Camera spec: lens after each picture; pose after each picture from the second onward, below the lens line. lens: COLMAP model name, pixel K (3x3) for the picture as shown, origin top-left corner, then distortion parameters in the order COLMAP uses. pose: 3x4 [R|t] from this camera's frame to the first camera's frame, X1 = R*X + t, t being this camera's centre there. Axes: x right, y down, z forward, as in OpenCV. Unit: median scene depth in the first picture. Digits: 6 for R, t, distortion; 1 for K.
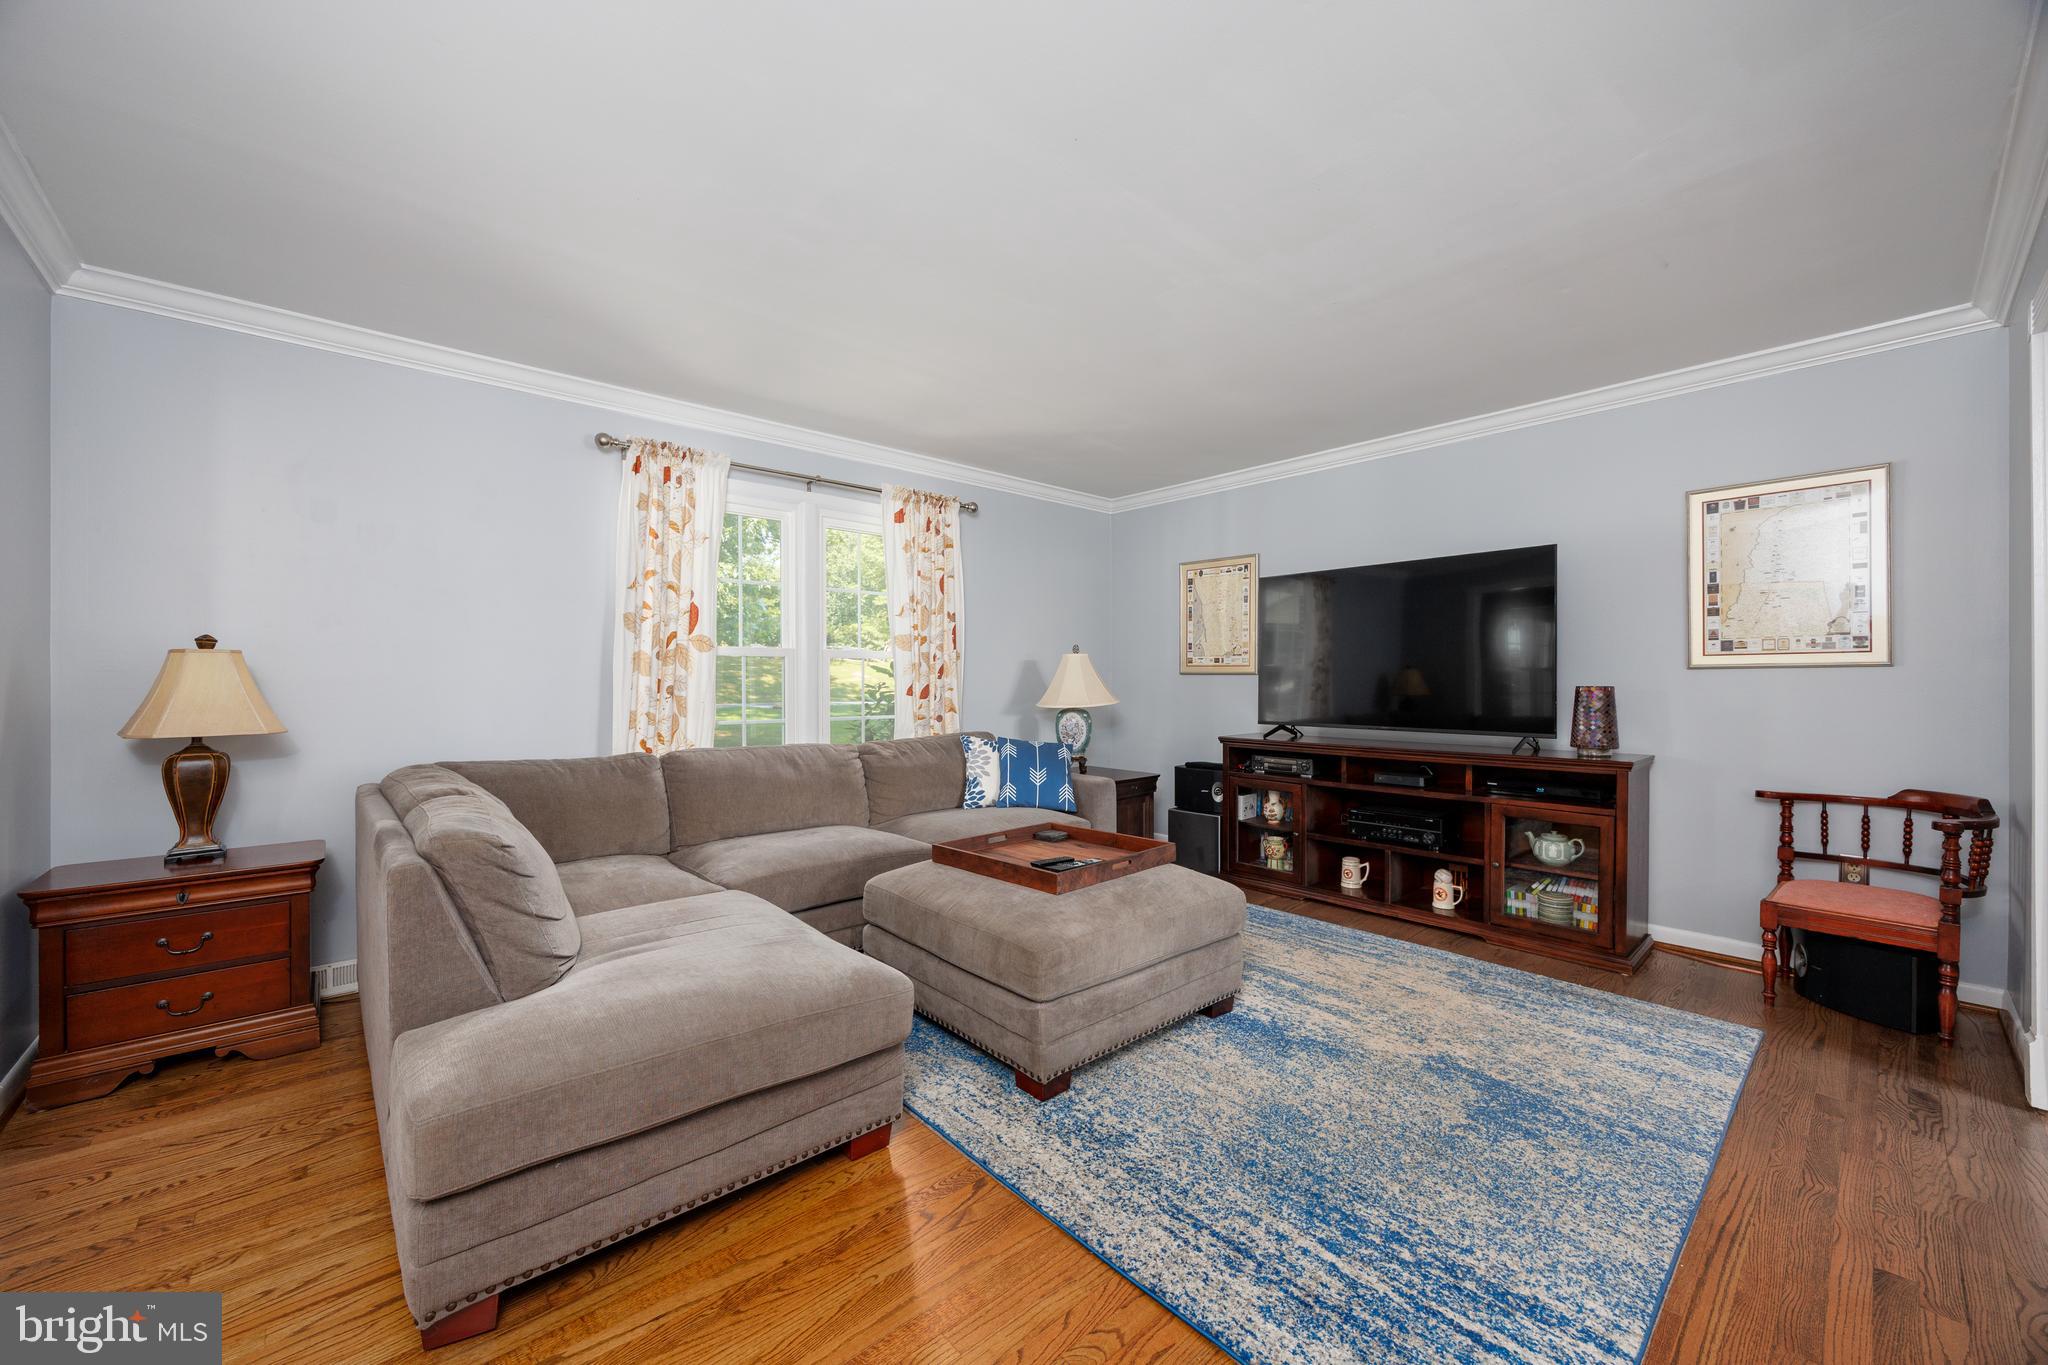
lens RADIAL K [[757.1, 0, 1020.5], [0, 757.1, 688.4], [0, 0, 1]] dist [-0.001447, 0.000047]
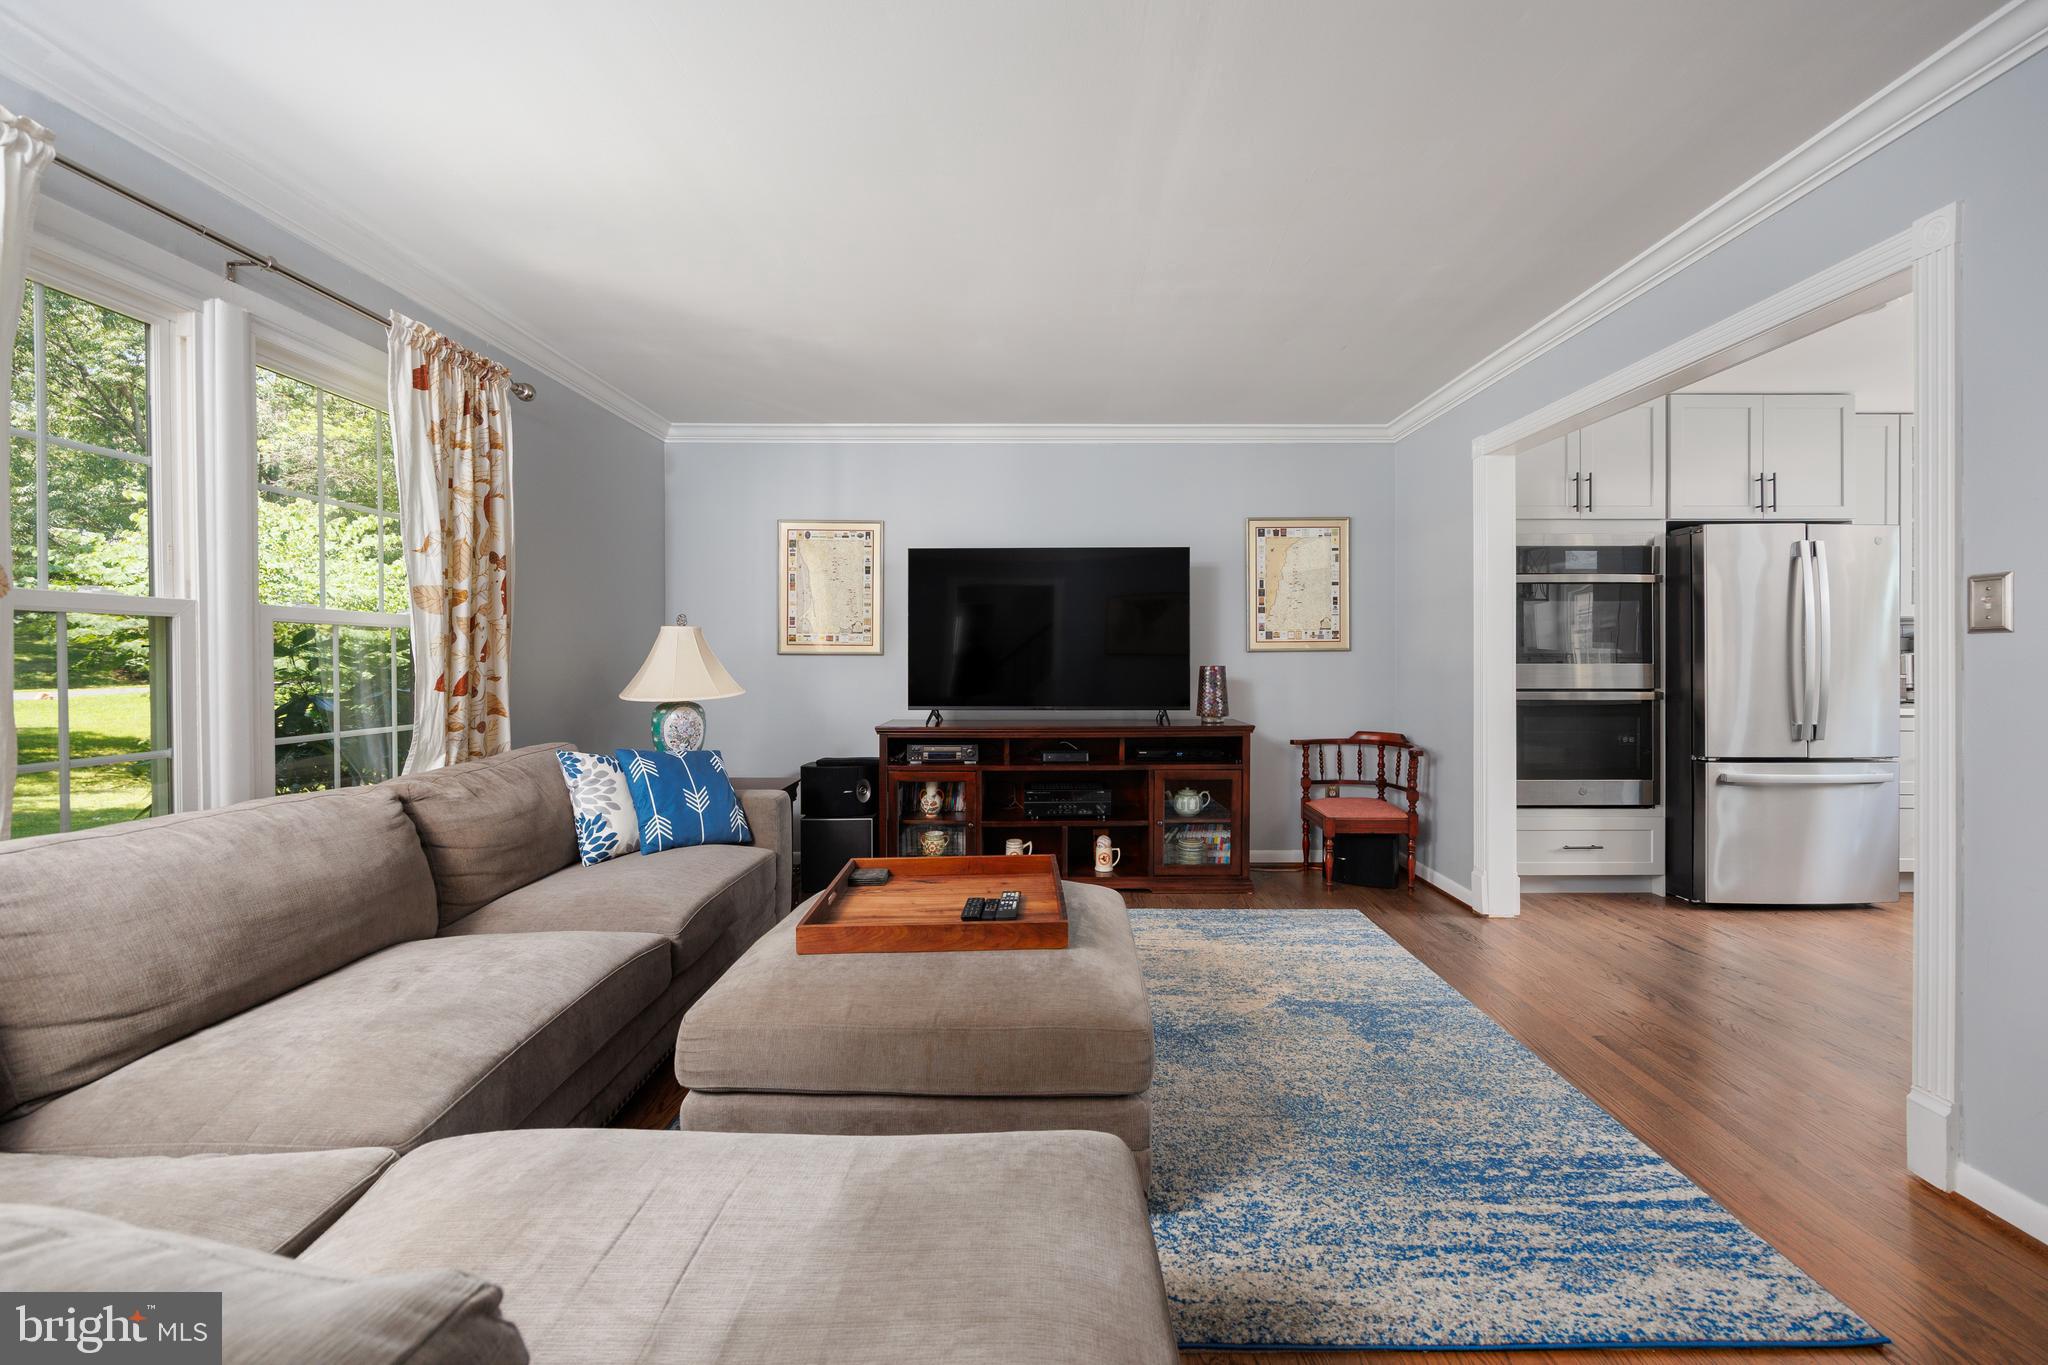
lens RADIAL K [[792.8, 0, 1034.7], [0, 792.8, 670.2], [0, 0, 1]] dist [-0.007785, 0.000178]
pose [[0.672128, -0.012086, 0.740337, -0.407162], [0.010538, 0.999922, 0.006756, -0.007842], [-0.740360, 0.003261, 0.672202, 0.360197]]
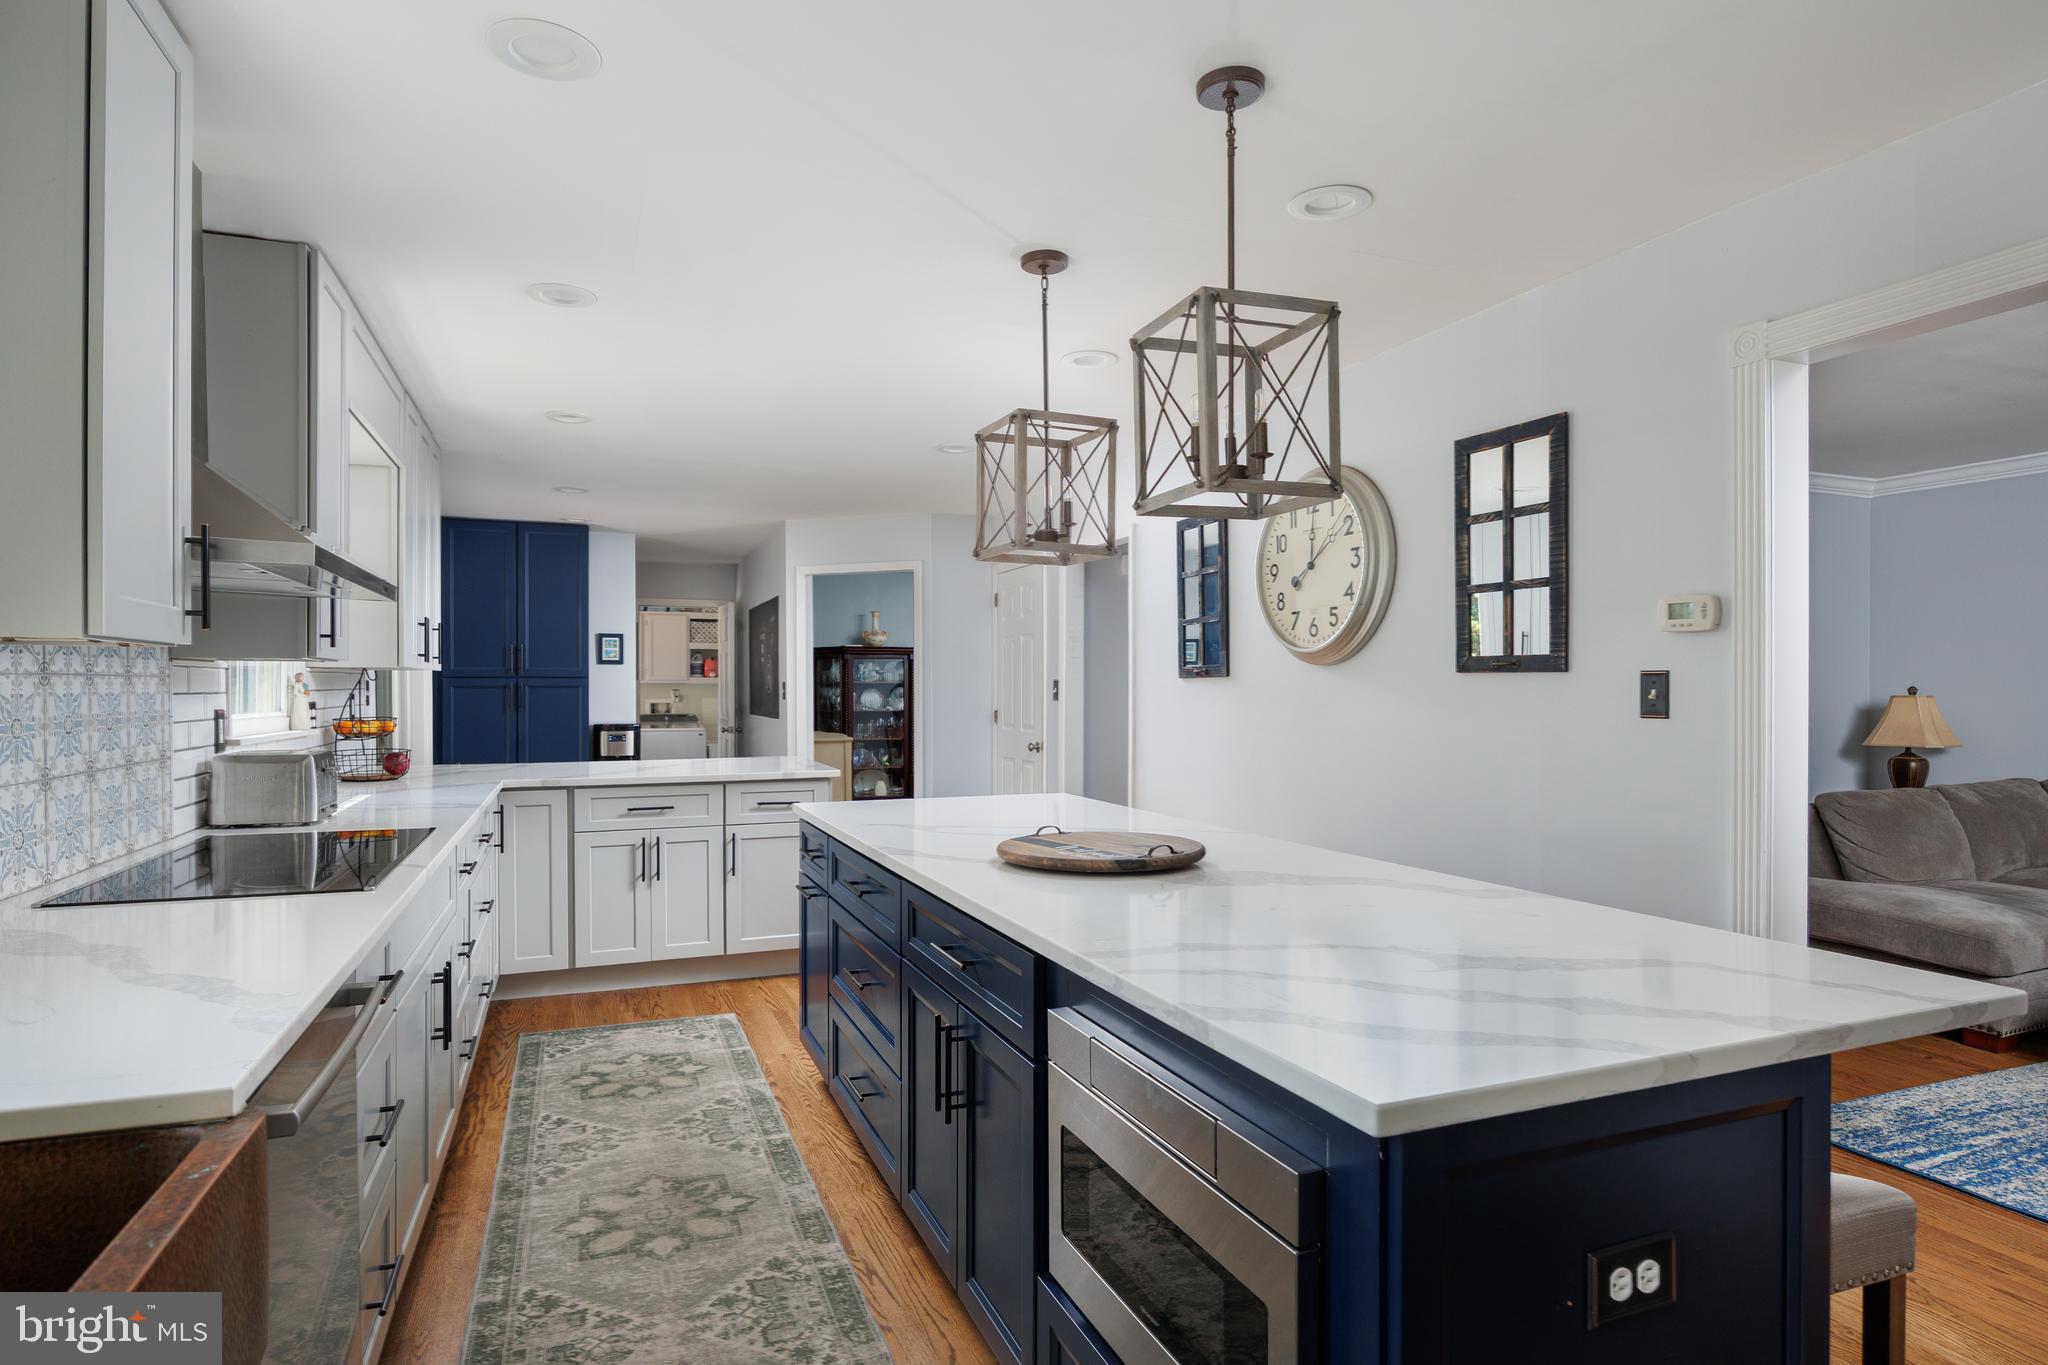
lens RADIAL K [[1107.6, 0, 1024.0], [0, 1107.6, 682.5], [0, 0, 1]] dist [-0.002070, 0.000188]
pose [[-0.337872, -0.011605, -0.941120, 1.423632], [-0.012654, 0.999890, -0.007787, -0.024414], [0.941107, 0.009278, -0.337982, -0.002761]]
